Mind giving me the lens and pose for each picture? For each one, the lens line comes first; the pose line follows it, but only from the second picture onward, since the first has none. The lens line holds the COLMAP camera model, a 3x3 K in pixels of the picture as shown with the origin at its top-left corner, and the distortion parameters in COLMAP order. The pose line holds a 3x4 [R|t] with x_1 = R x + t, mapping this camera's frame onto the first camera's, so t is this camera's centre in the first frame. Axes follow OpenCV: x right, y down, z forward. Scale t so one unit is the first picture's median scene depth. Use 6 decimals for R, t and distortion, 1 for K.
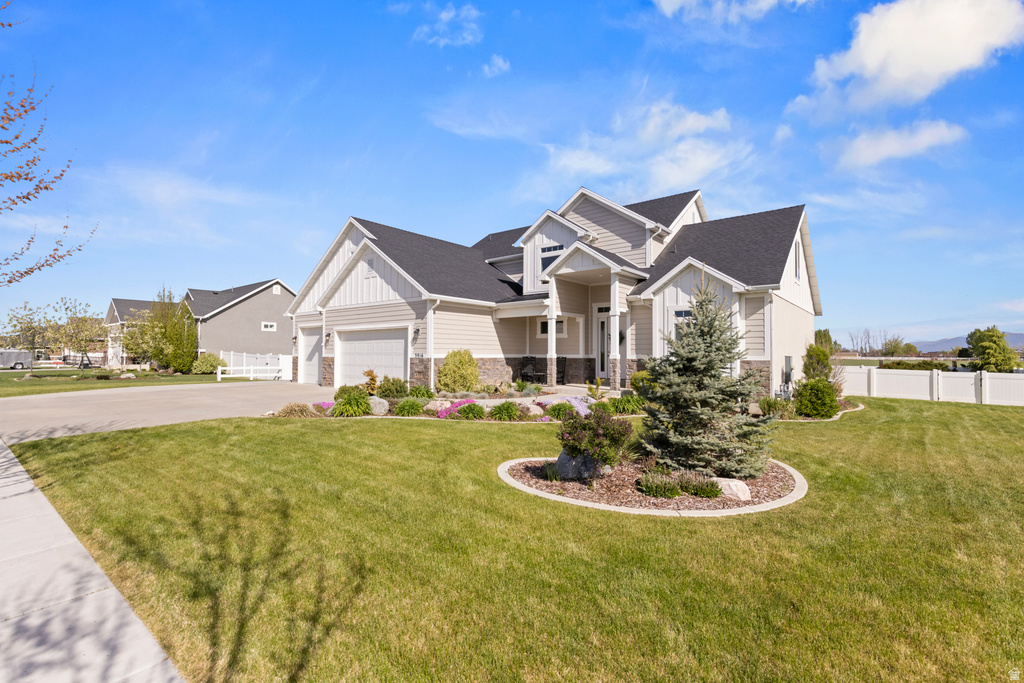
lens RADIAL K [[447.0, 0, 508.2], [0, 447.0, 339.9], [0, 0, 1]] dist [0.001281, -0.000225]
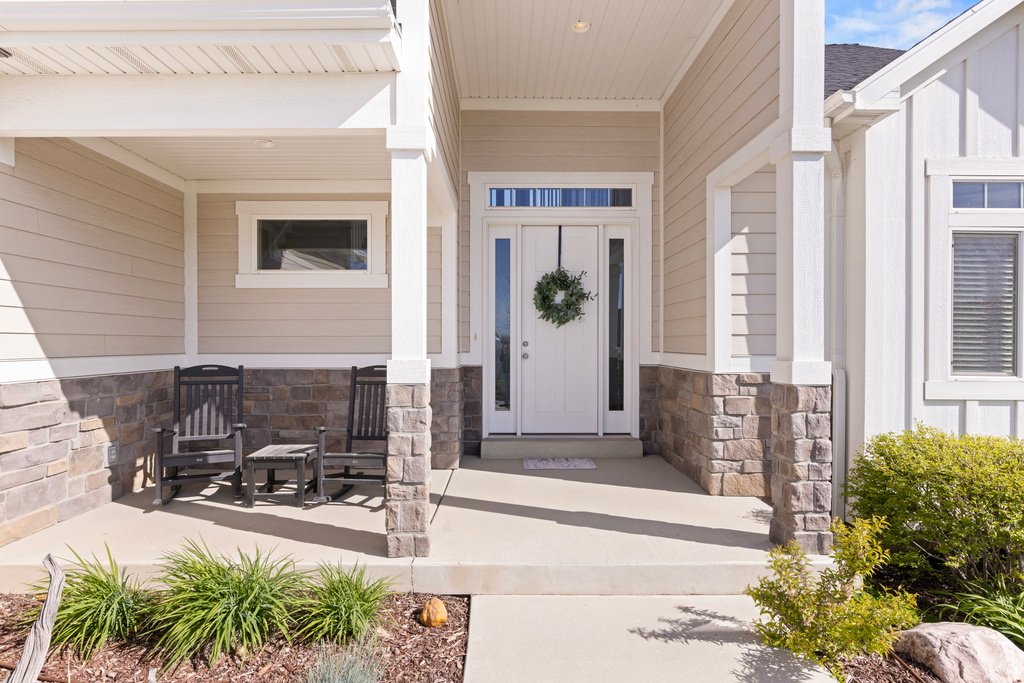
lens RADIAL K [[509.5, 0, 507.9], [0, 509.5, 337.6], [0, 0, 1]] dist [0.002239, 0.000344]
pose [[0.770370, -0.001582, 0.637595, 0.000626], [-0.015727, 0.999645, 0.021483, 0.015477], [-0.637403, -0.026578, 0.770072, 0.712283]]
